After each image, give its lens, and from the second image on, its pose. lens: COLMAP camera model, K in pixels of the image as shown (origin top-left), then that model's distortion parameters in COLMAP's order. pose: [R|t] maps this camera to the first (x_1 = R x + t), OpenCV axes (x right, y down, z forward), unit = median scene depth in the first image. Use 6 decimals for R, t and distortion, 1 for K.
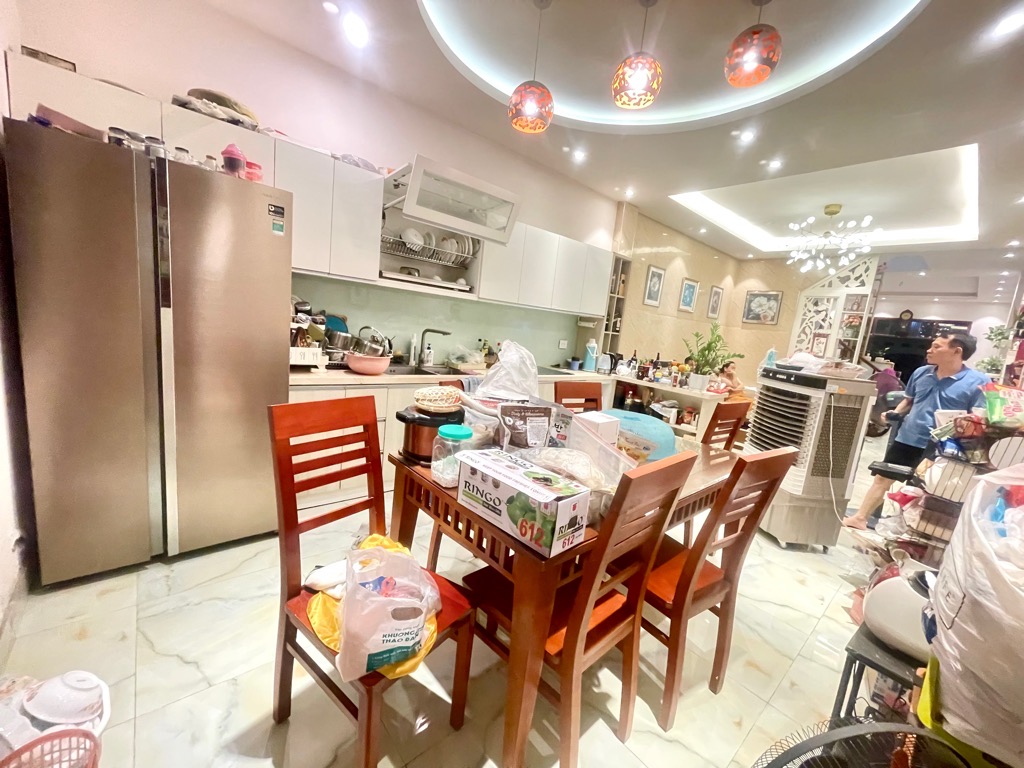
lens RADIAL K [[412.7, 0, 510.7], [0, 412.7, 386.2], [0, 0, 1]] dist [-0.002220, 0.001147]
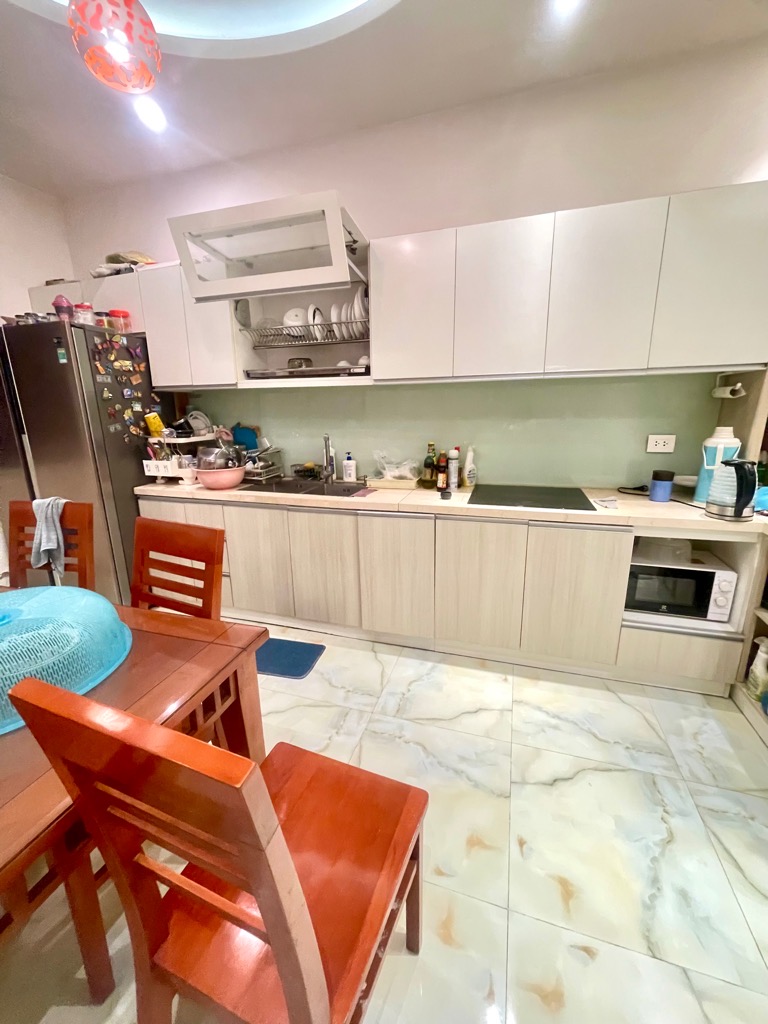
lens RADIAL K [[412.7, 0, 382.8], [0, 412.7, 512.0], [0, 0, 1]] dist [-0.002220, 0.001147]
pose [[0.504434, 0.094351, -0.858280, 0.503345], [-0.062667, 0.995391, 0.072592, -0.052244], [0.861173, 0.017168, 0.508022, 0.665043]]
